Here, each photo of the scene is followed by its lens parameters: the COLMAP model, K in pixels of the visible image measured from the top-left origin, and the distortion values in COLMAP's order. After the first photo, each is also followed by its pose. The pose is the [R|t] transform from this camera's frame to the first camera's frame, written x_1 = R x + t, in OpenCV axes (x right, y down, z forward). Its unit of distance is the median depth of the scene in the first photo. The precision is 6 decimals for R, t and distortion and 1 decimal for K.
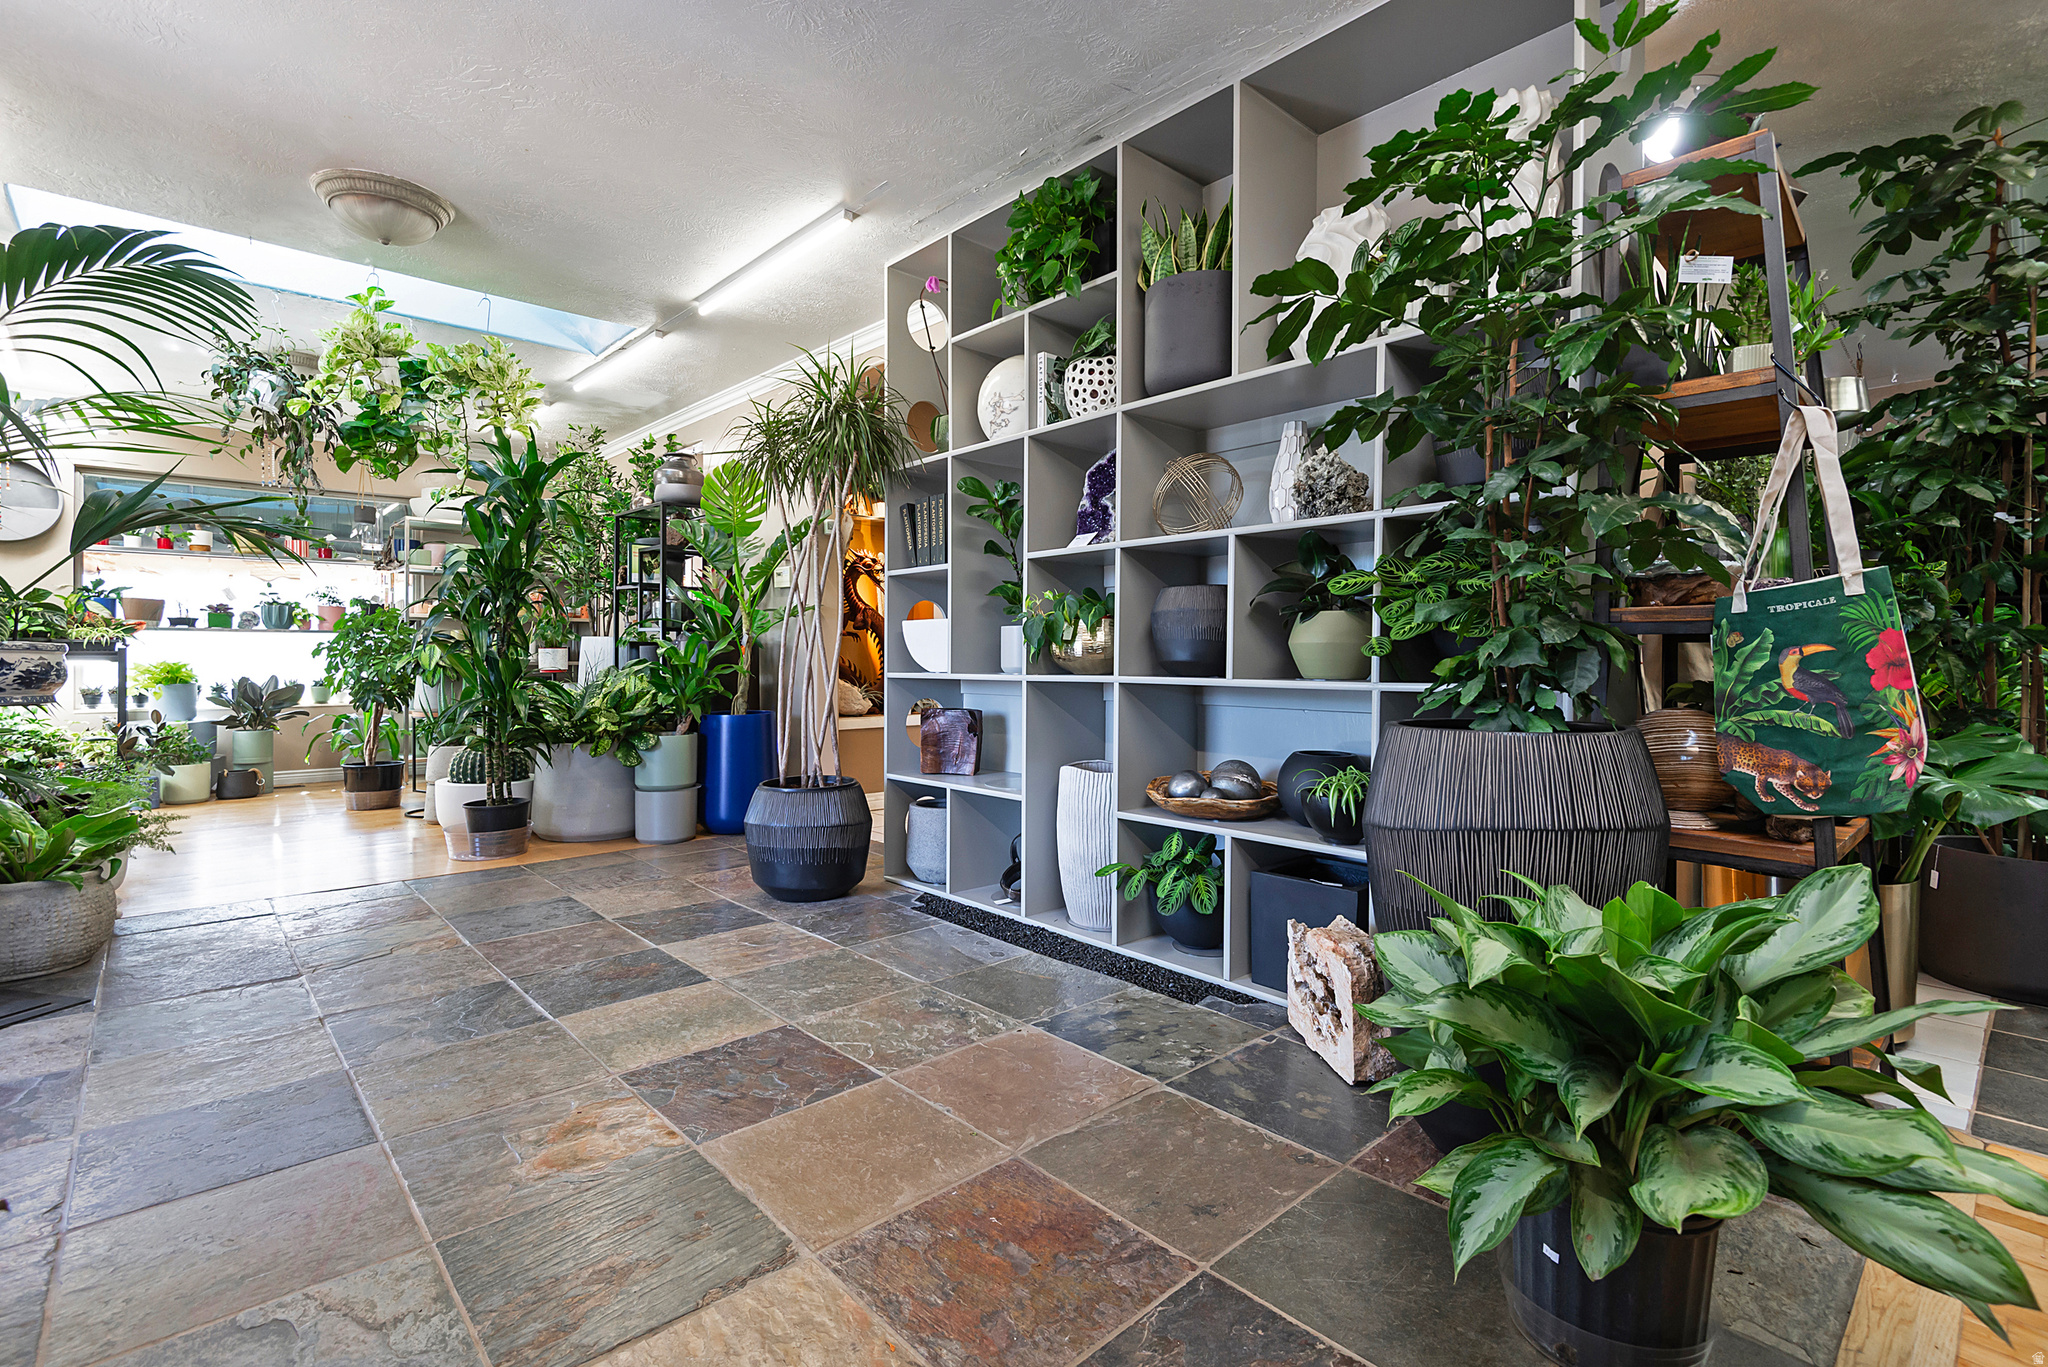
lens RADIAL K [[957.0, 0, 1062.8], [0, 957.0, 690.3], [0, 0, 1]] dist [-0.016058, -0.000594]
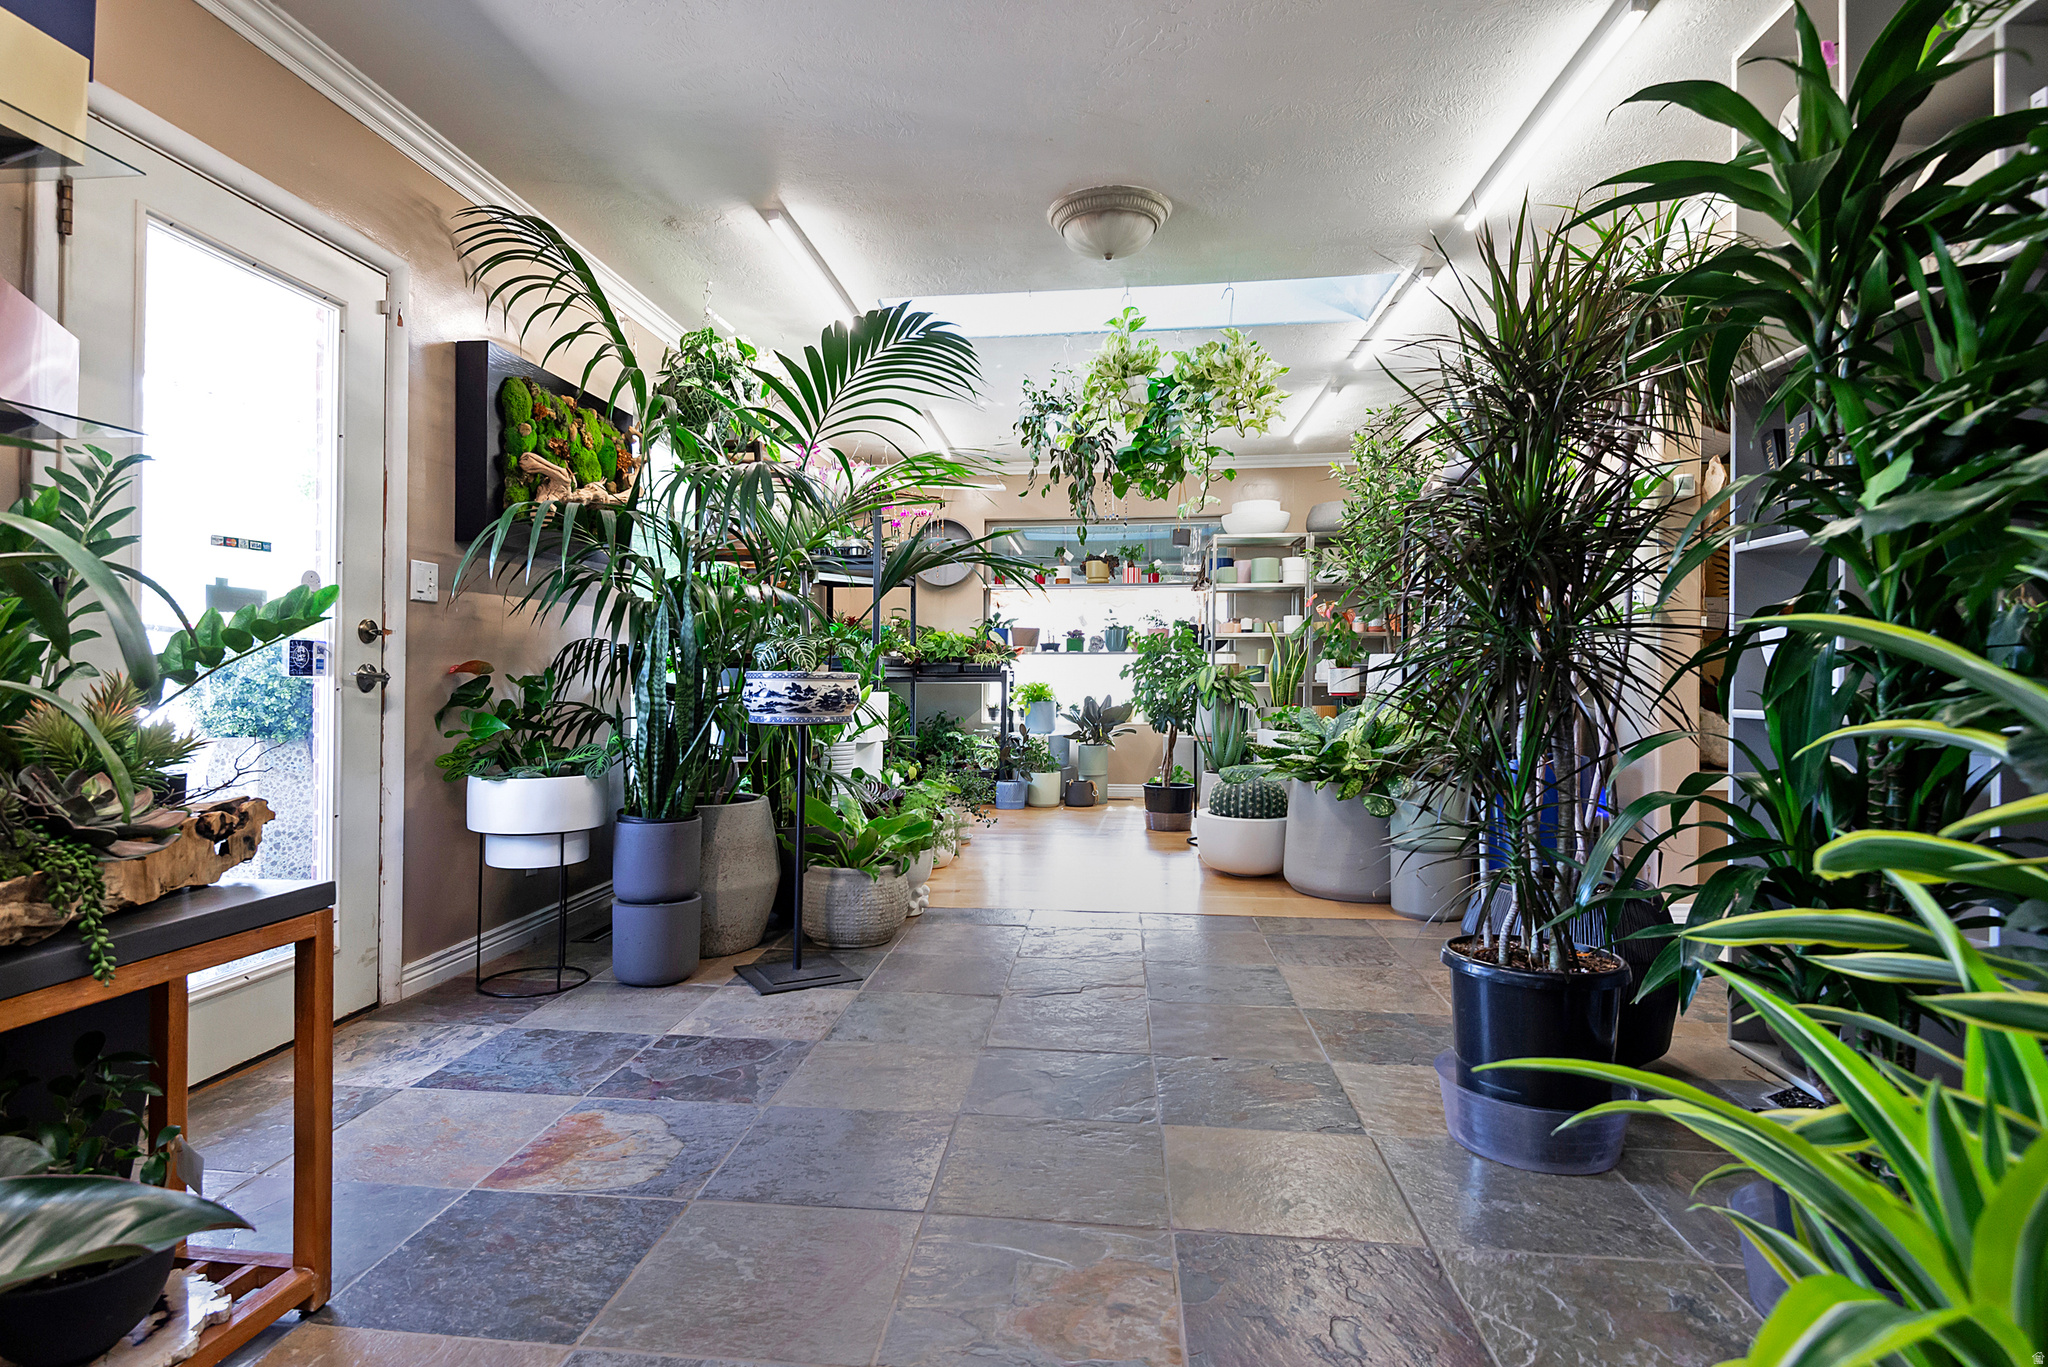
lens RADIAL K [[1092.3, 0, 955.9], [0, 1092.3, 686.1], [0, 0, 1]] dist [0.002446, -0.001181]
pose [[0.613327, 0.006629, -0.789801, 0.066732], [-0.024321, 0.999649, -0.010496, -0.013919], [0.789454, 0.025647, 0.613273, 0.165458]]
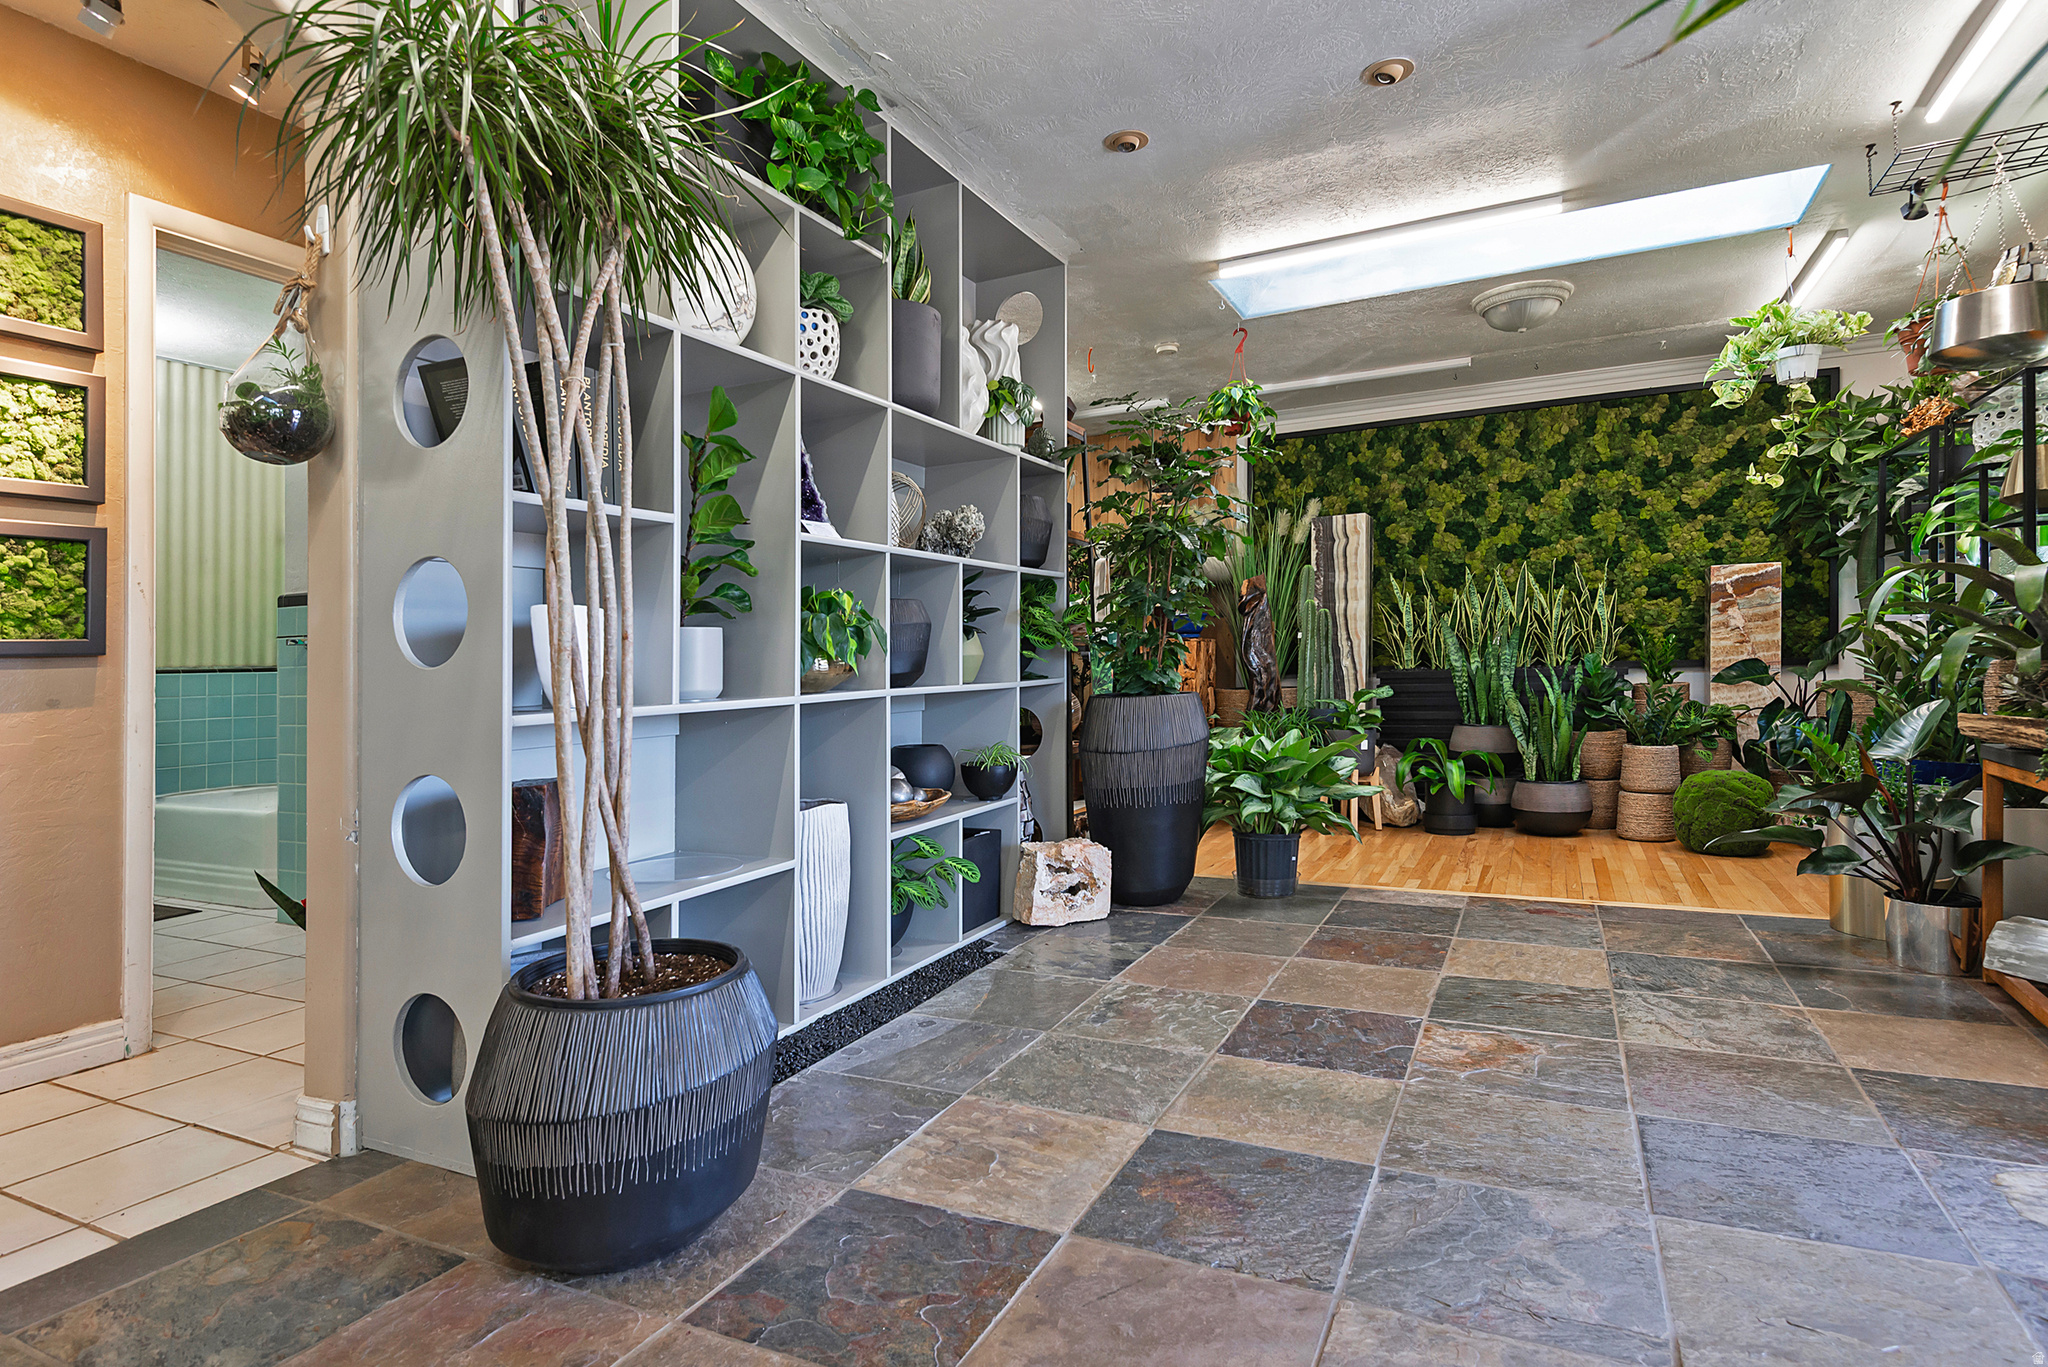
lens RADIAL K [[1076.8, 0, 1018.7], [0, 1076.8, 706.4], [0, 0, 1]] dist [-0.000420, -0.001252]
pose [[-0.336881, -0.038068, 0.940777, -0.748630], [0.063954, 0.995950, 0.063202, -0.042113], [-0.939373, 0.081458, -0.333082, 0.937496]]
